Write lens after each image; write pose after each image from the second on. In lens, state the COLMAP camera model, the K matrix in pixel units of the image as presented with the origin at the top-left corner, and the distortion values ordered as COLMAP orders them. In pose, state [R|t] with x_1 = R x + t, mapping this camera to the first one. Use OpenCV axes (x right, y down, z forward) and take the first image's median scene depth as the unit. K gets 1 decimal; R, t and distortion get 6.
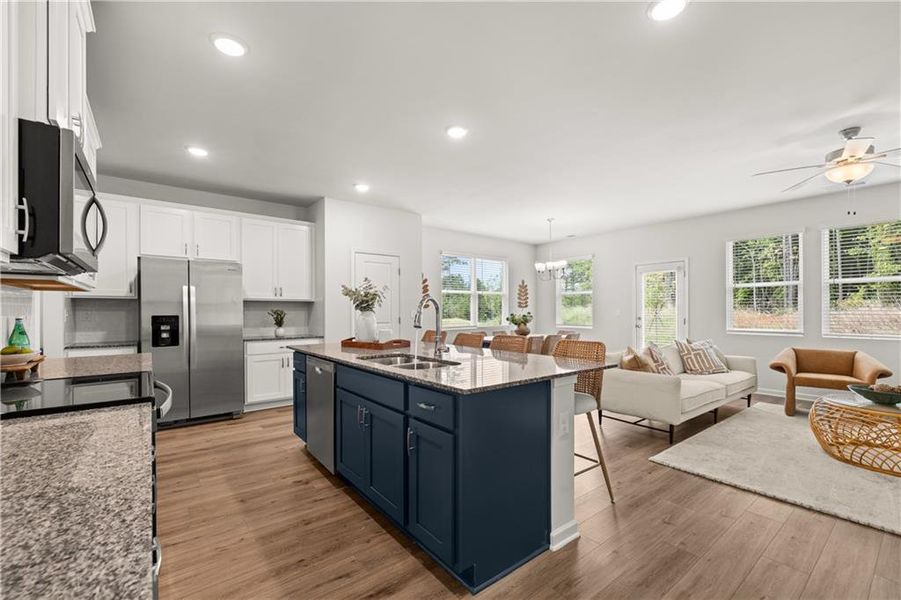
lens RADIAL K [[377.3, 0, 449.8], [0, 377.3, 307.7], [0, 0, 1]] dist [-0.000217, -0.000743]
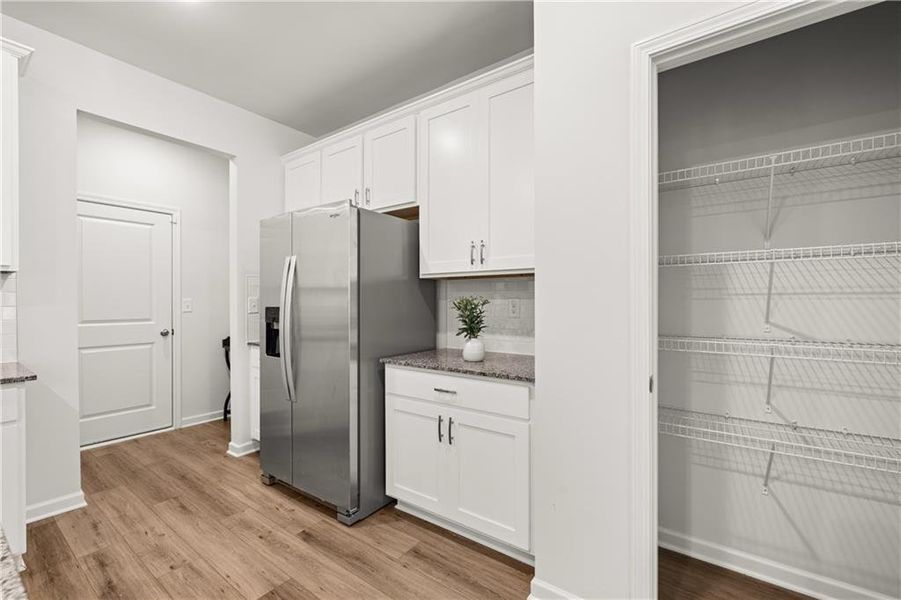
lens RADIAL K [[377.3, 0, 453.7], [0, 377.3, 304.7], [0, 0, 1]] dist [-0.000217, -0.000743]
pose [[0.284378, 0.008536, -0.958674, -0.055634], [0.005318, 0.999931, 0.010481, 0.011029], [0.958697, -0.008079, 0.284313, 0.857719]]
